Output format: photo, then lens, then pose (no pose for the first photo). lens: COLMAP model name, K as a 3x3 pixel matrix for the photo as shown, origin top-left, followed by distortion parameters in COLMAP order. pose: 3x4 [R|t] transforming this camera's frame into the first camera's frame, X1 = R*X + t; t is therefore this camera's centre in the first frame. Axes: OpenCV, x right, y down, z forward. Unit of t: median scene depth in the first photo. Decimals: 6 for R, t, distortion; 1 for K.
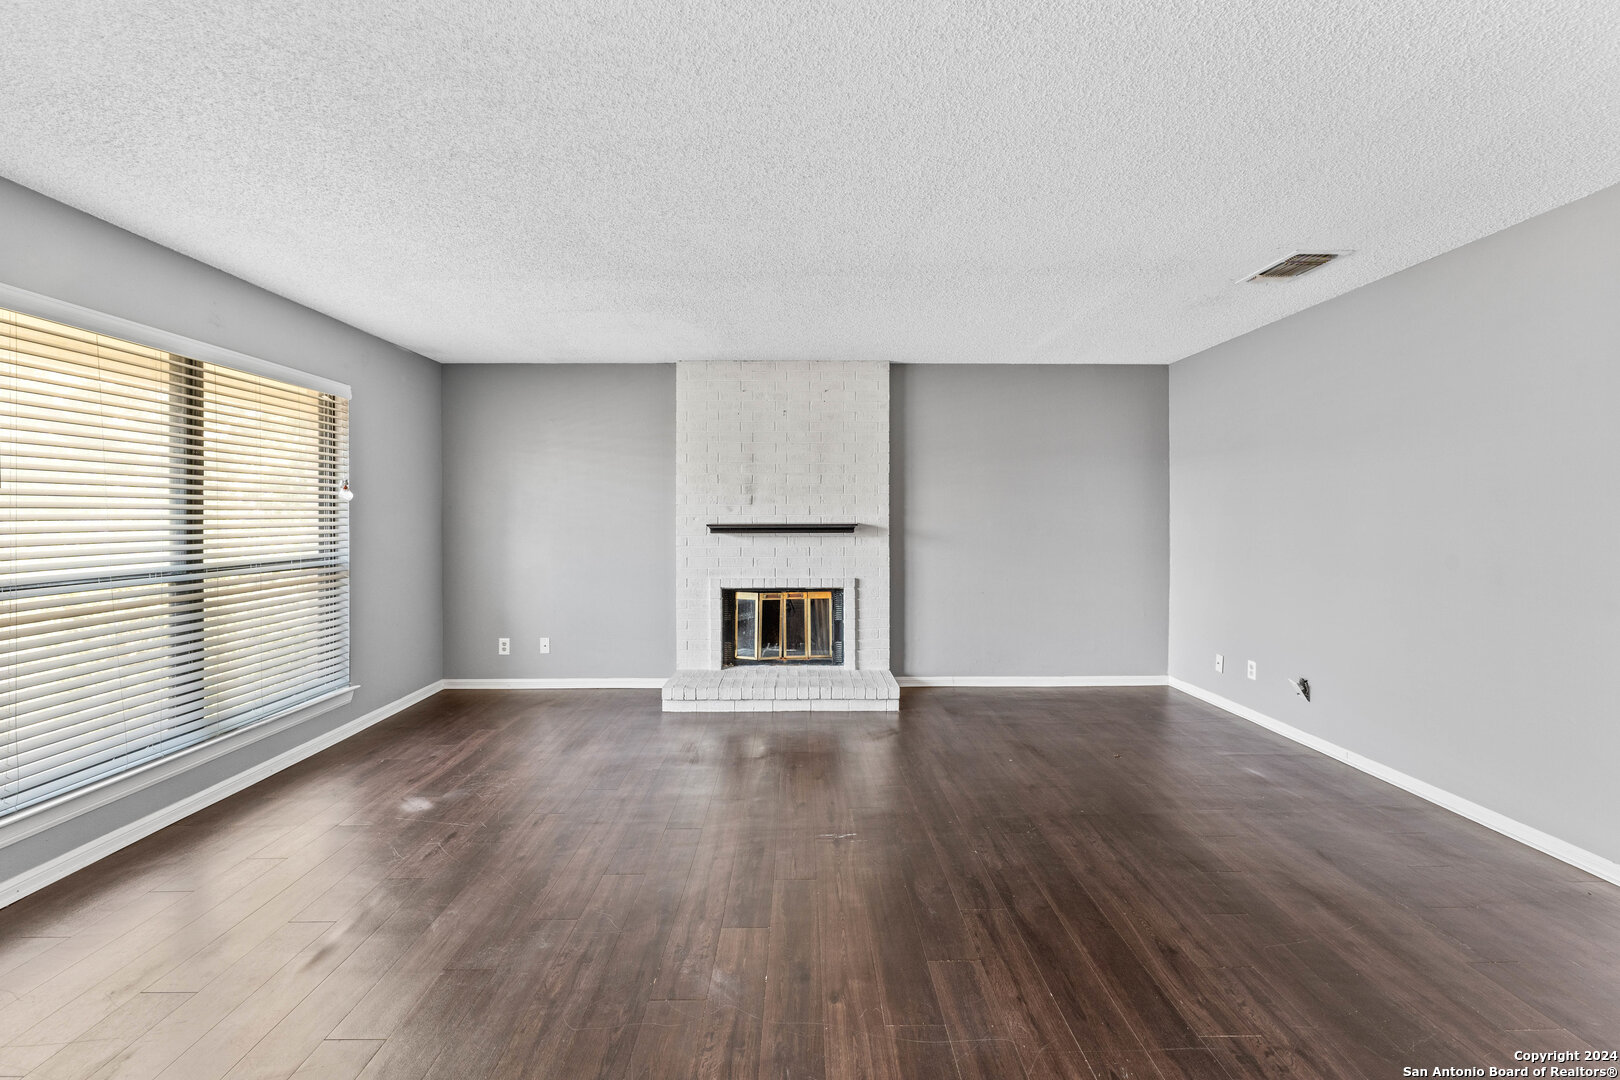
lens RADIAL K [[654.2, 0, 810.2], [0, 654.2, 529.7], [0, 0, 1]] dist [-0.002143, 0.000216]
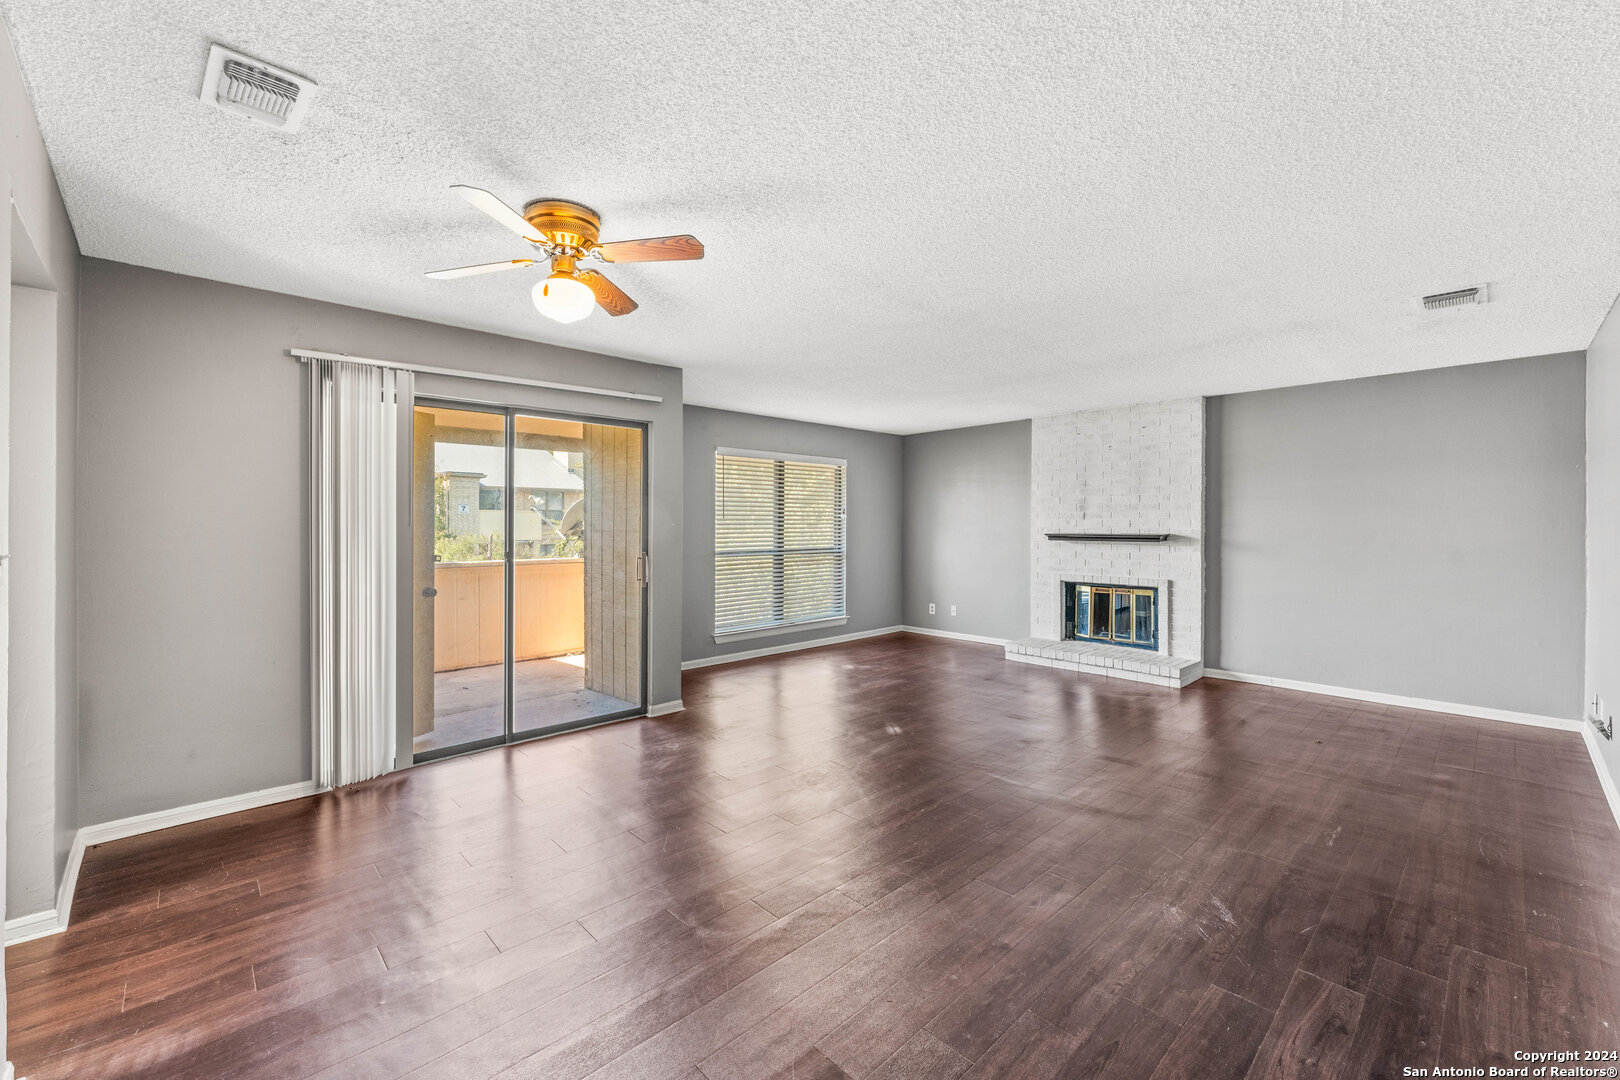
lens RADIAL K [[654.2, 0, 804.8], [0, 654.2, 528.3], [0, 0, 1]] dist [-0.002143, 0.000216]
pose [[0.669393, 0.004868, -0.742892, 0.513588], [-0.015575, 0.999851, -0.007482, -0.001483], [0.742745, 0.016579, 0.669369, -0.305616]]
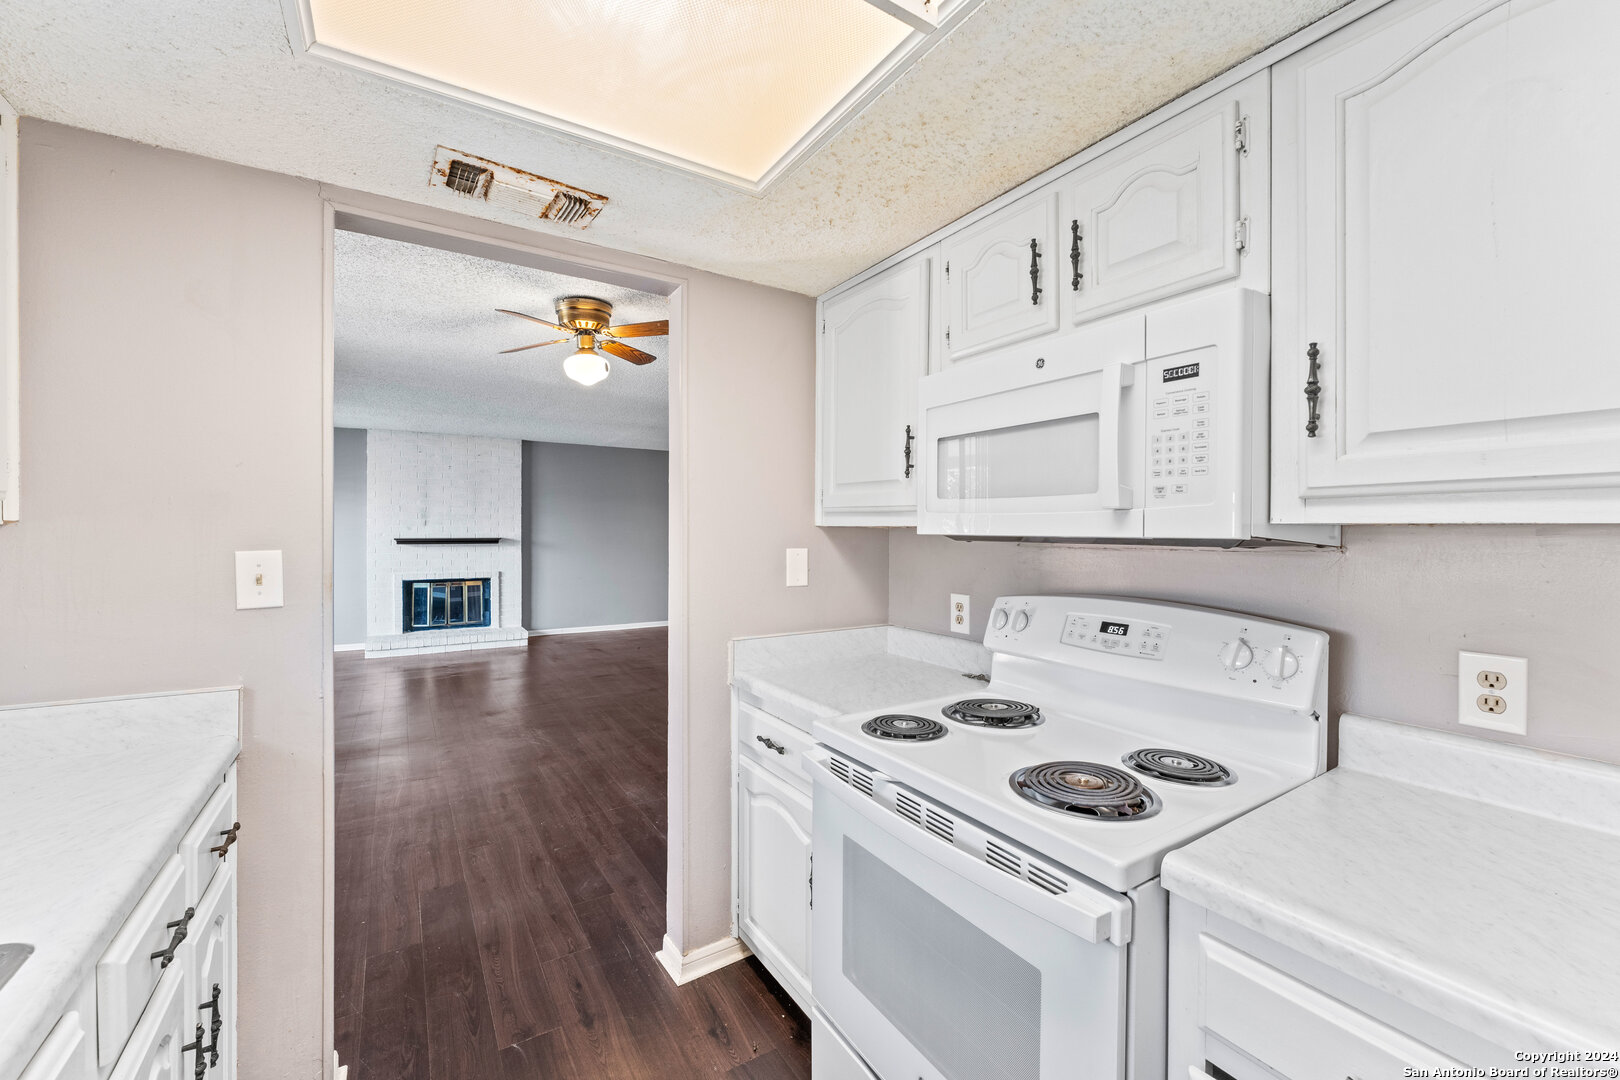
lens RADIAL K [[654.2, 0, 802.9], [0, 654.2, 536.8], [0, 0, 1]] dist [-0.002143, 0.000216]
pose [[0.864103, 0.001118, 0.503314, -0.096320], [0.002189, 0.999980, -0.005980, -0.000579], [-0.503311, 0.006269, 0.864083, -0.783421]]
